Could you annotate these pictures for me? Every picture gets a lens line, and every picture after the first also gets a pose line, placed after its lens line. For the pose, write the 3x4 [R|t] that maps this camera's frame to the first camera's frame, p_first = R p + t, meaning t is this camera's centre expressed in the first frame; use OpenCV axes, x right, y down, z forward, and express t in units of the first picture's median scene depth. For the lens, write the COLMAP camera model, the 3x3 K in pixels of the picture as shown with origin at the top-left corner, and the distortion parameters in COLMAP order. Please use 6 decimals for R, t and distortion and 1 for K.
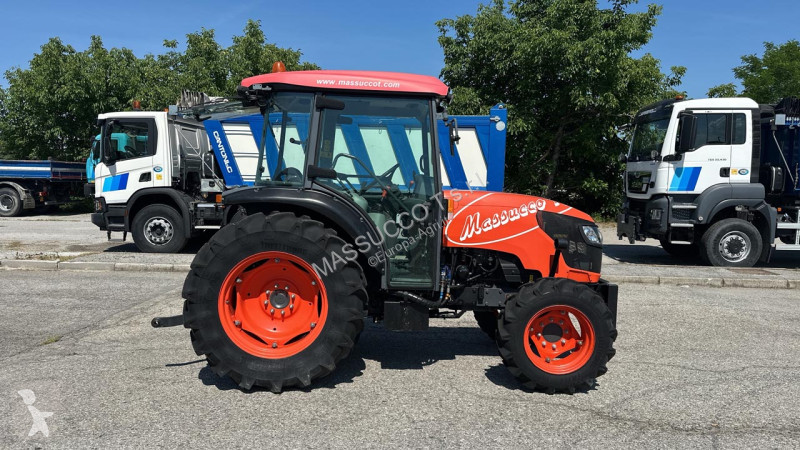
lens RADIAL K [[579.4, 0, 398.2], [0, 579.4, 237.1], [0, 0, 1]] dist [0.106091, -0.177260]
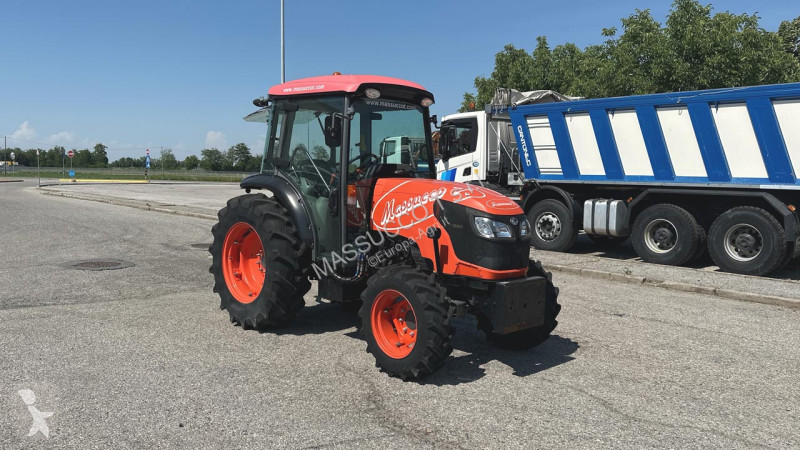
lens RADIAL K [[645.9, 0, 402.1], [0, 645.9, 227.5], [0, 0, 1]] dist [0.175845, -0.371495]
pose [[0.685232, 0.055393, -0.726215, 0.406966], [-0.069268, 0.997540, 0.010730, -0.001962], [0.725023, 0.042951, 0.687384, 0.083877]]
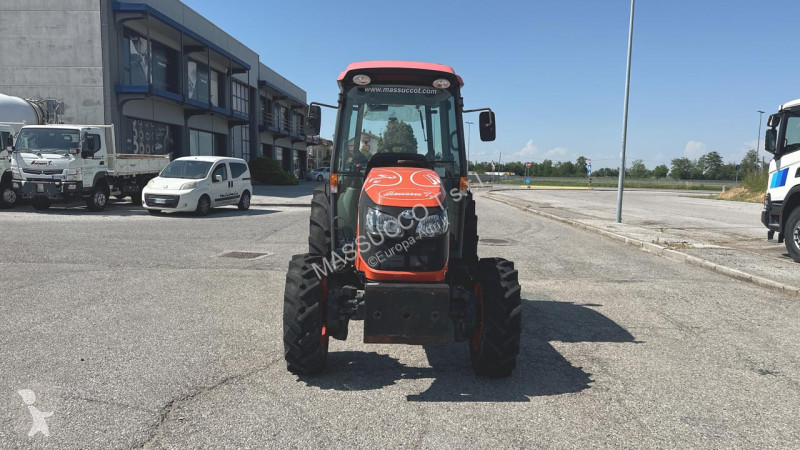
lens RADIAL K [[588.3, 0, 404.2], [0, 588.3, 243.7], [0, 0, 1]] dist [0.058997, -0.081784]
pose [[0.034021, 0.101607, -0.994243, 0.470468], [-0.105469, 0.989629, 0.097527, -0.022565], [0.993840, 0.101544, 0.044385, 0.419775]]
